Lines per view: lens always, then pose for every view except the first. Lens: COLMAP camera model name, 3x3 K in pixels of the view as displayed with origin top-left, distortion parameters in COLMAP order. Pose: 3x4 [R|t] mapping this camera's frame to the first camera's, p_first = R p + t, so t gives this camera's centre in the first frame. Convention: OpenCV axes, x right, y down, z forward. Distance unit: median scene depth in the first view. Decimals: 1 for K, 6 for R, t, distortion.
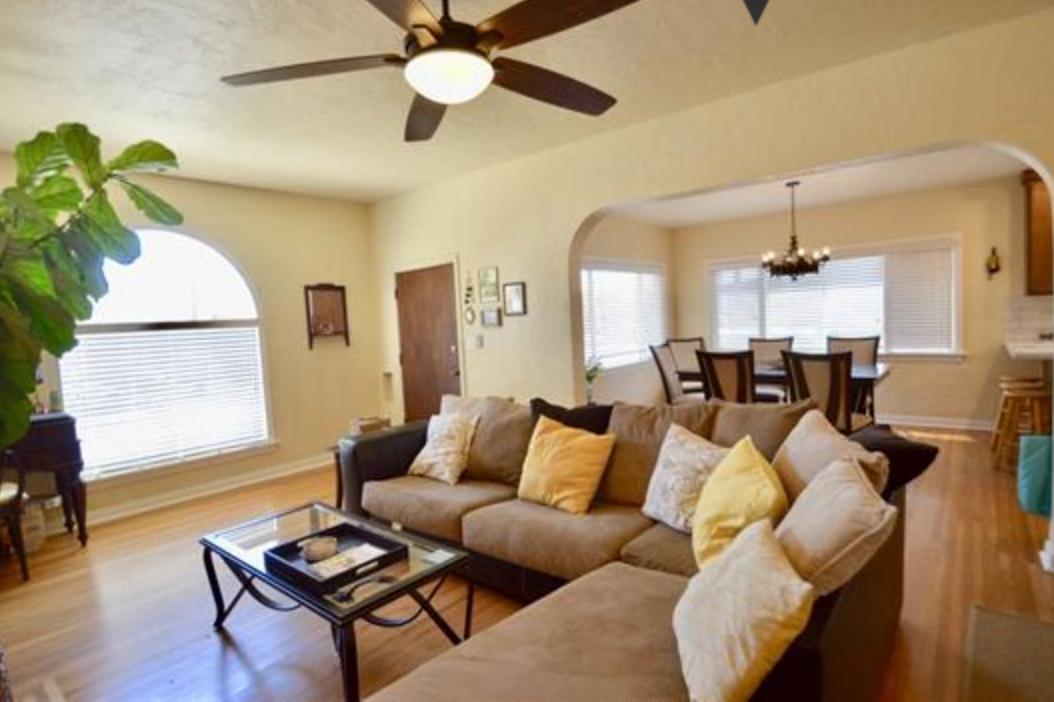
lens RADIAL K [[531.0, 0, 524.4], [0, 531.0, 362.4], [0, 0, 1]] dist [-0.019350, 0.000019]
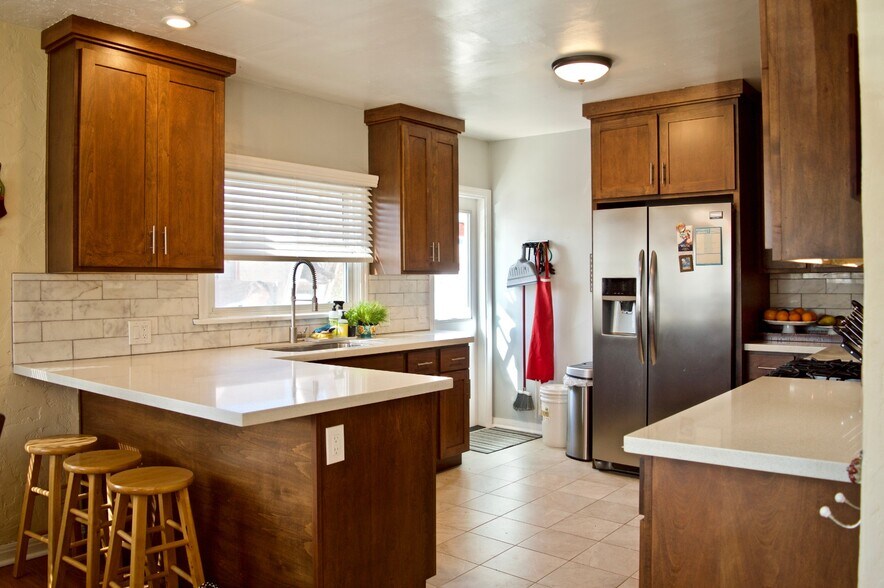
lens RADIAL K [[708.1, 0, 441.2], [0, 708.1, 289.5], [0, 0, 1]] dist [-0.095639, 0.008889]
pose [[-0.008800, 0.037681, 0.999251, 0.305716], [0.078145, 0.996260, -0.036880, -0.058399], [-0.996903, 0.077762, -0.011712, 0.628457]]
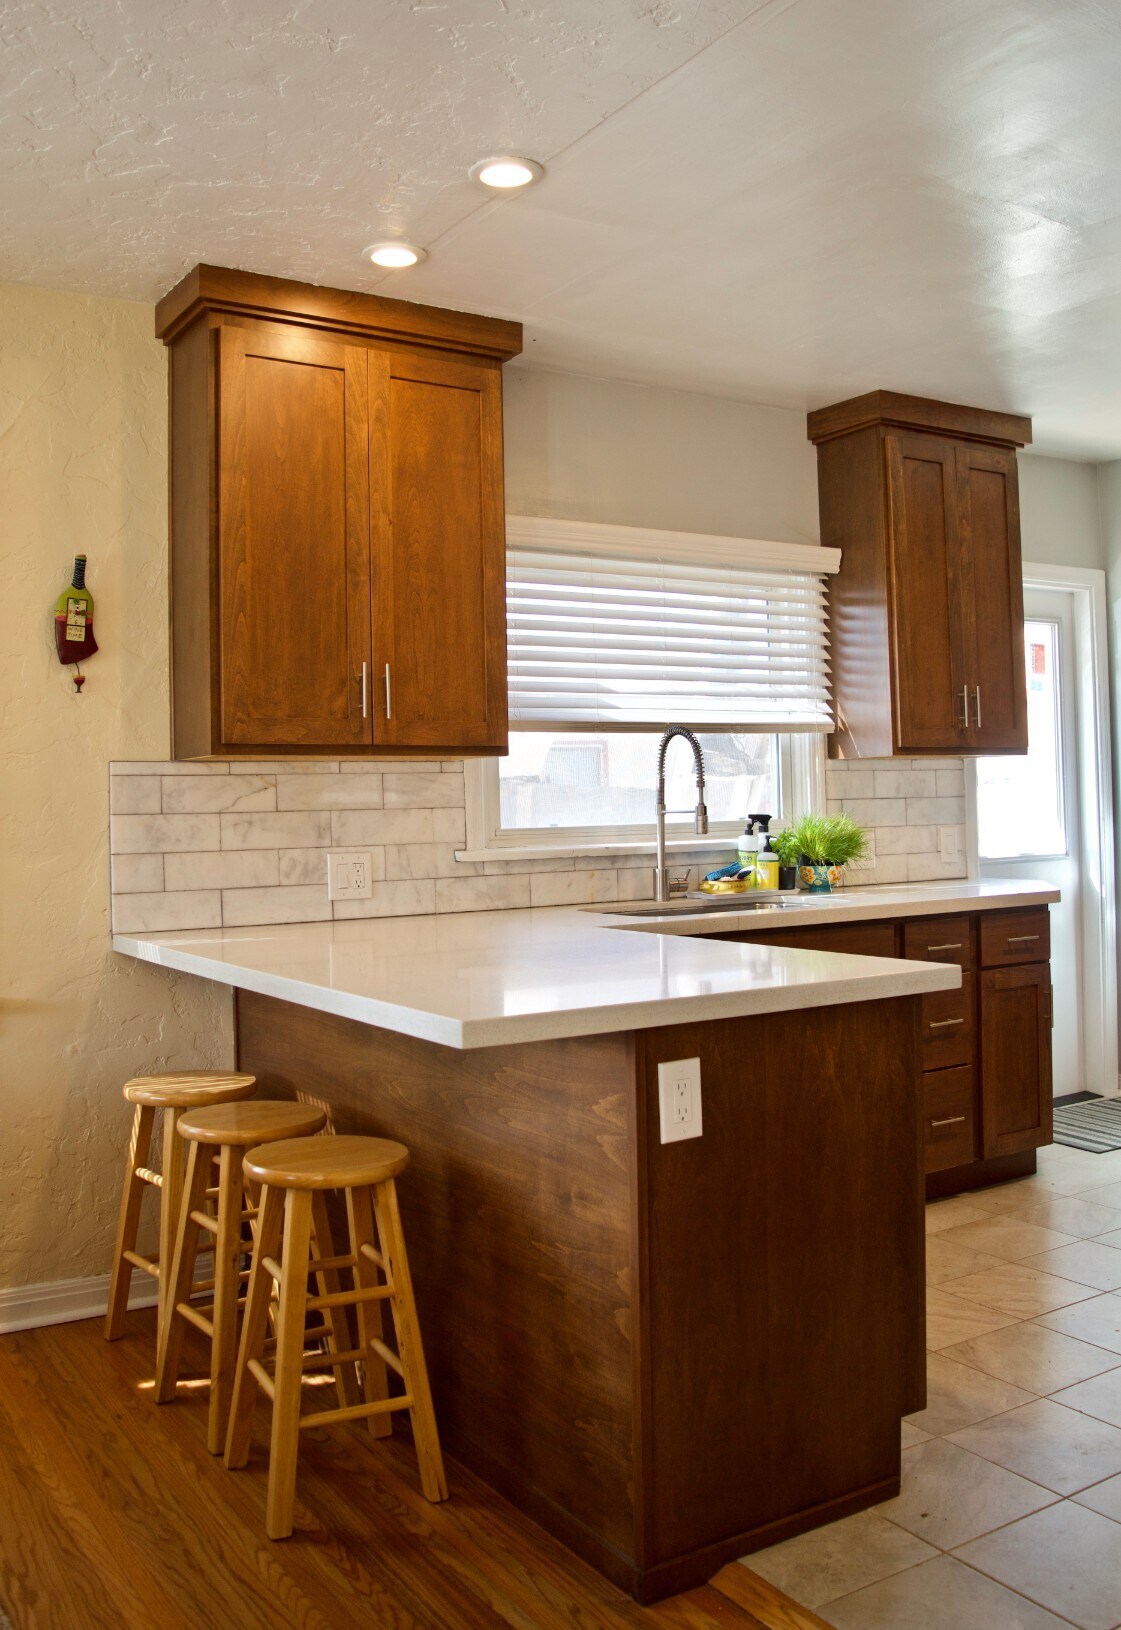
lens RADIAL K [[1446.2, 0, 559.9], [0, 1446.2, 785.2], [0, 0, 1]] dist [-0.097217, 0.014355]
pose [[0.310475, 0.053957, 0.949049, 0.340599], [0.077747, 0.993601, -0.081924, -0.042219], [-0.947397, 0.099221, 0.304294, 0.594923]]
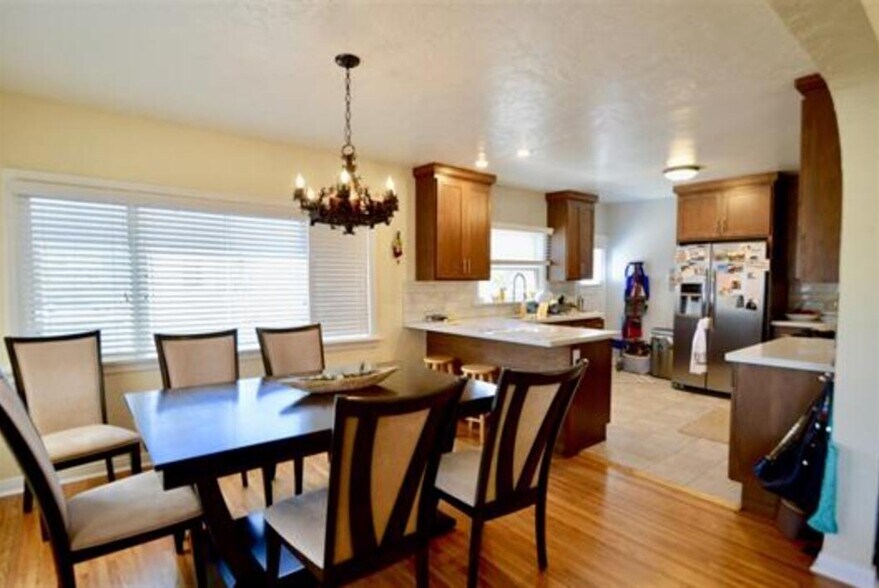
lens RADIAL K [[442.8, 0, 437.3], [0, 442.8, 303.5], [0, 0, 1]] dist [-0.019350, 0.000019]
pose [[0.214050, -0.000841, 0.976822, 0.079807], [0.061630, 0.998019, -0.012646, -0.065874], [-0.974877, 0.062909, 0.213678, 0.751703]]
